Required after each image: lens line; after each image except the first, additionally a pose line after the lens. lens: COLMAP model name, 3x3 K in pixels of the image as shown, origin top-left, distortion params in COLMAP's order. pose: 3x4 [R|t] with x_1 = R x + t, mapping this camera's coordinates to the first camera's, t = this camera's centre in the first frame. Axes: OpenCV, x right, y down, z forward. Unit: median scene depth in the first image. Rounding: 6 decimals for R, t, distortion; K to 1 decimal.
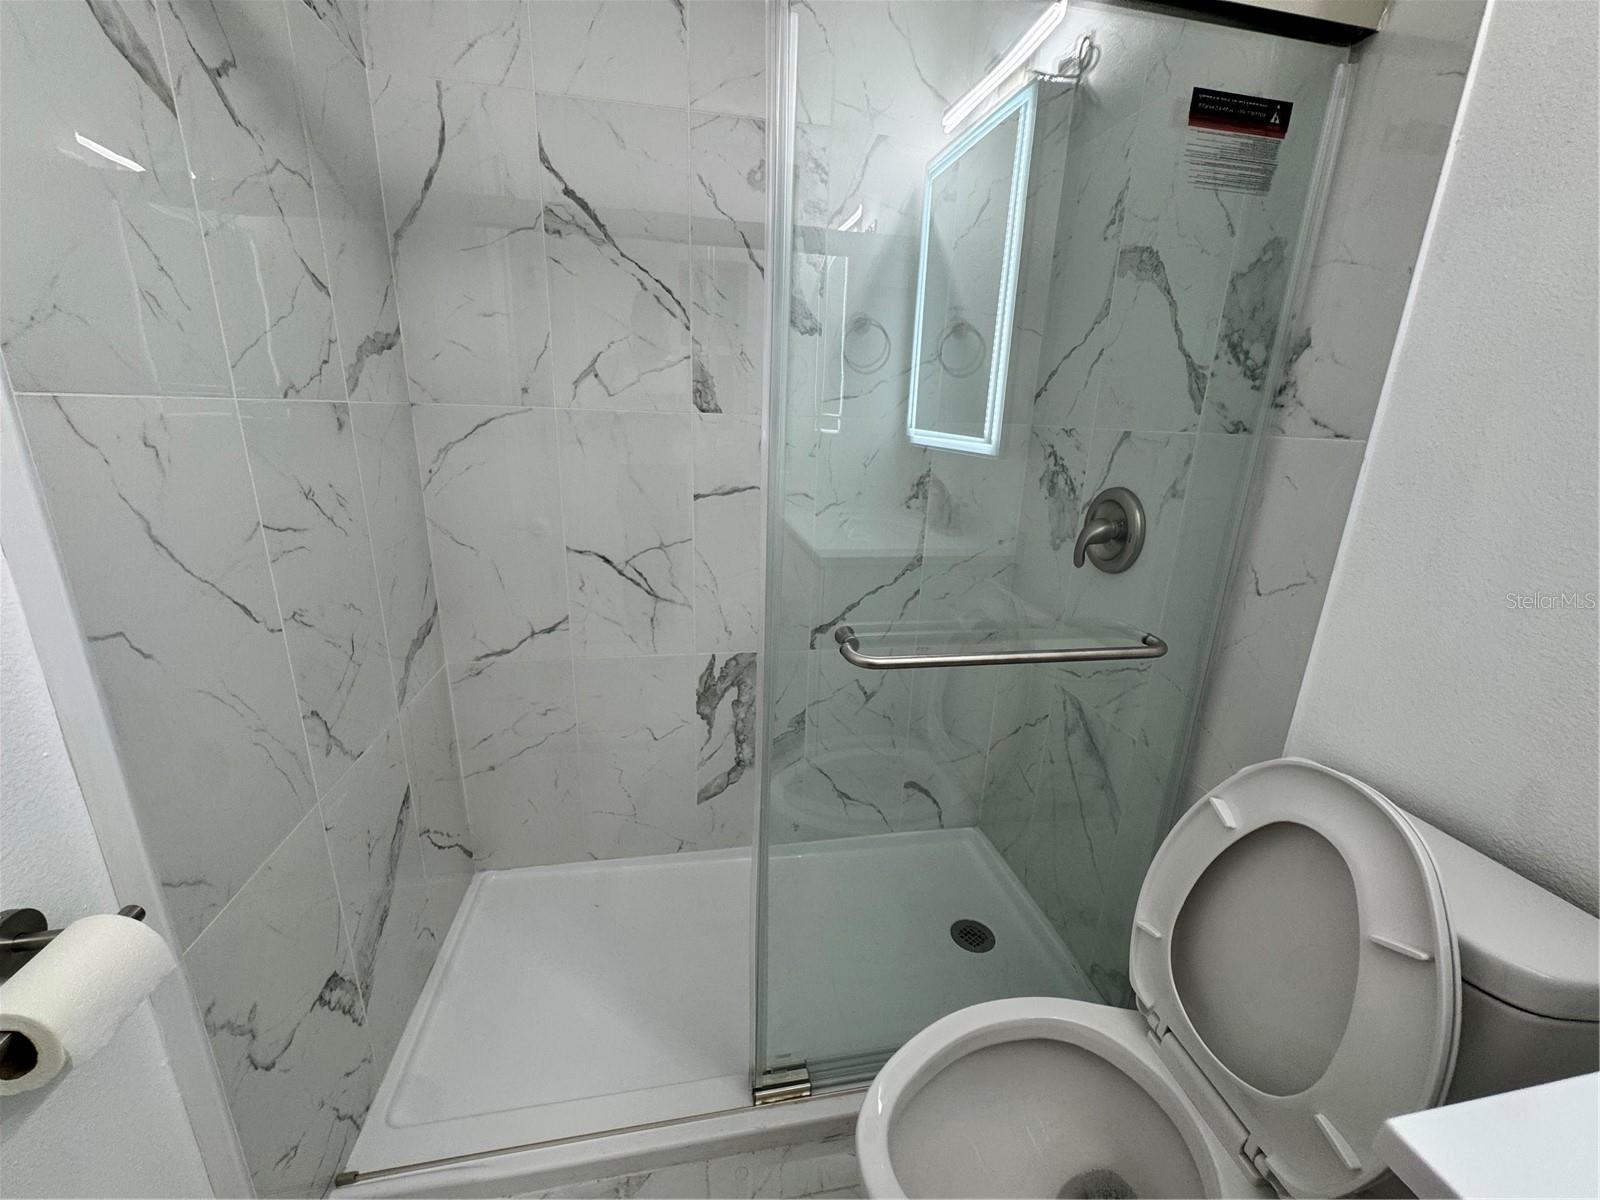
lens RADIAL K [[644.1, 0, 800.0], [0, 644.1, 600.0], [0, 0, 1]] dist [-0.000625, 0.000107]
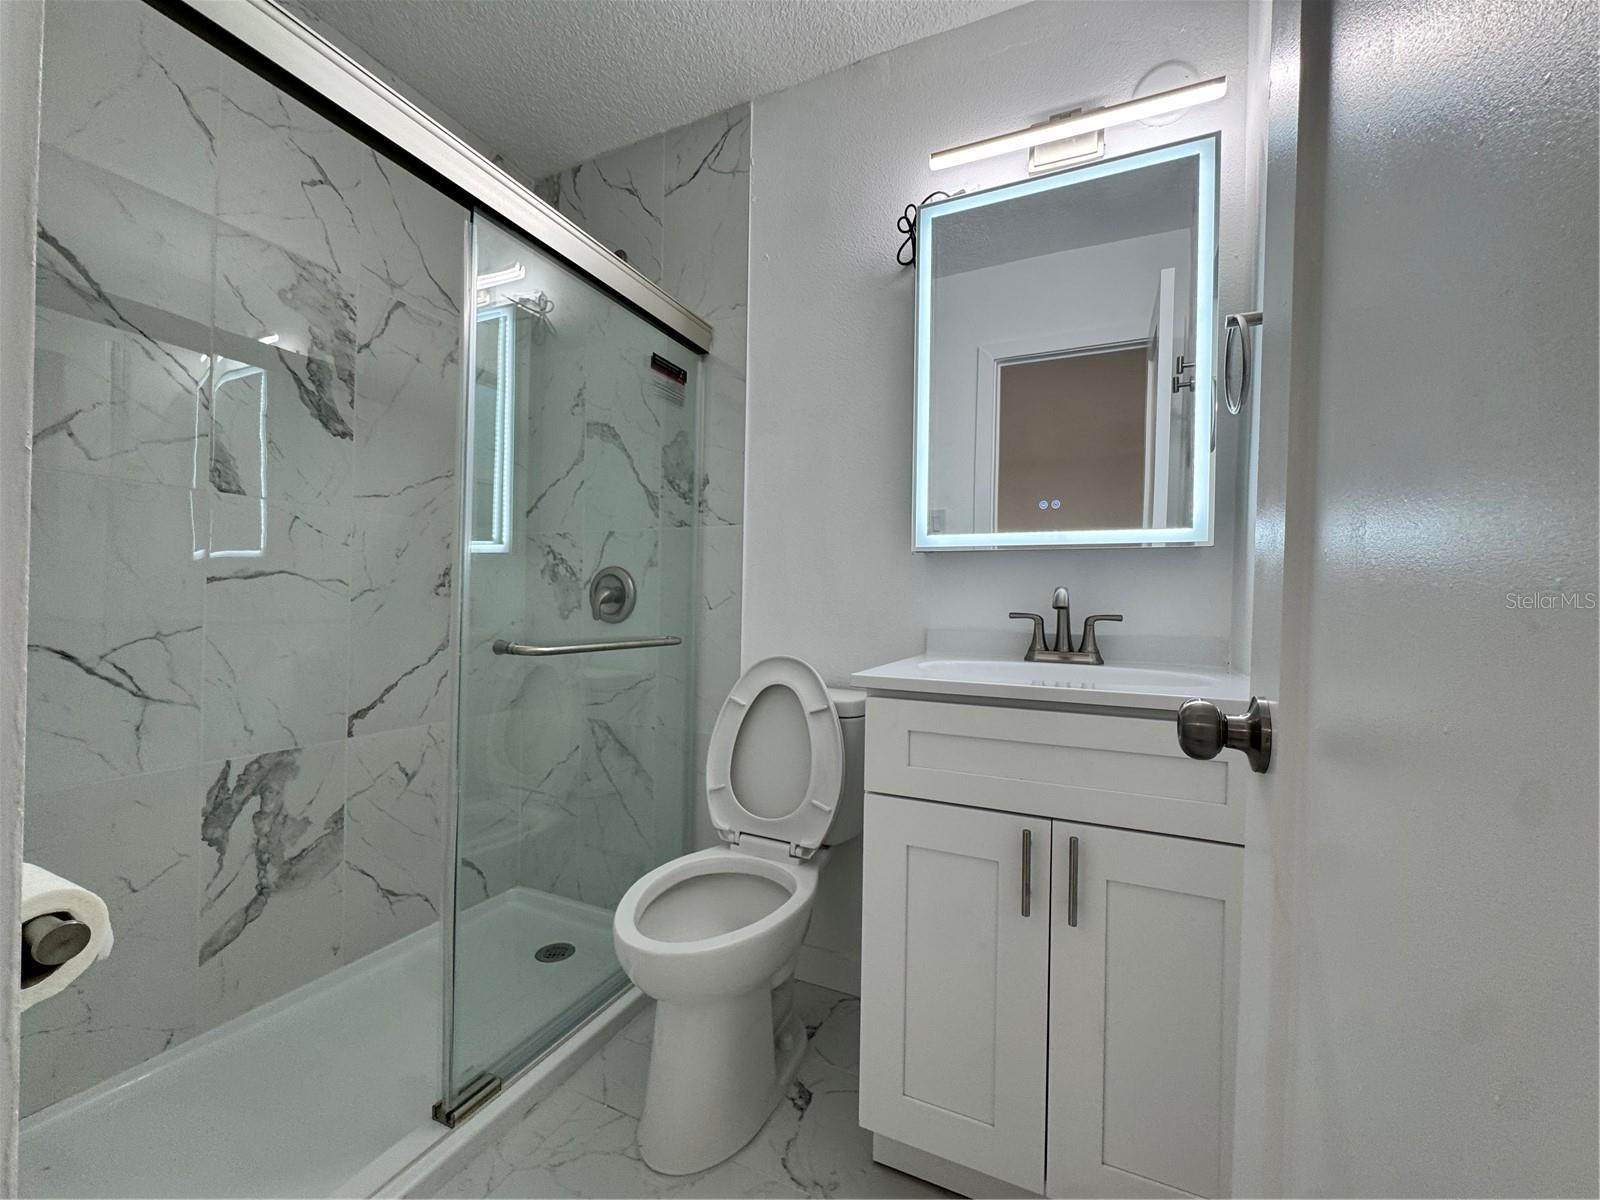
lens RADIAL K [[644.1, 0, 800.0], [0, 644.1, 600.0], [0, 0, 1]] dist [-0.000625, 0.000107]
pose [[0.584645, -0.018884, 0.811070, -0.430297], [0.225987, 0.963952, -0.140454, 0.192973], [-0.779180, 0.265407, 0.567837, -0.171023]]
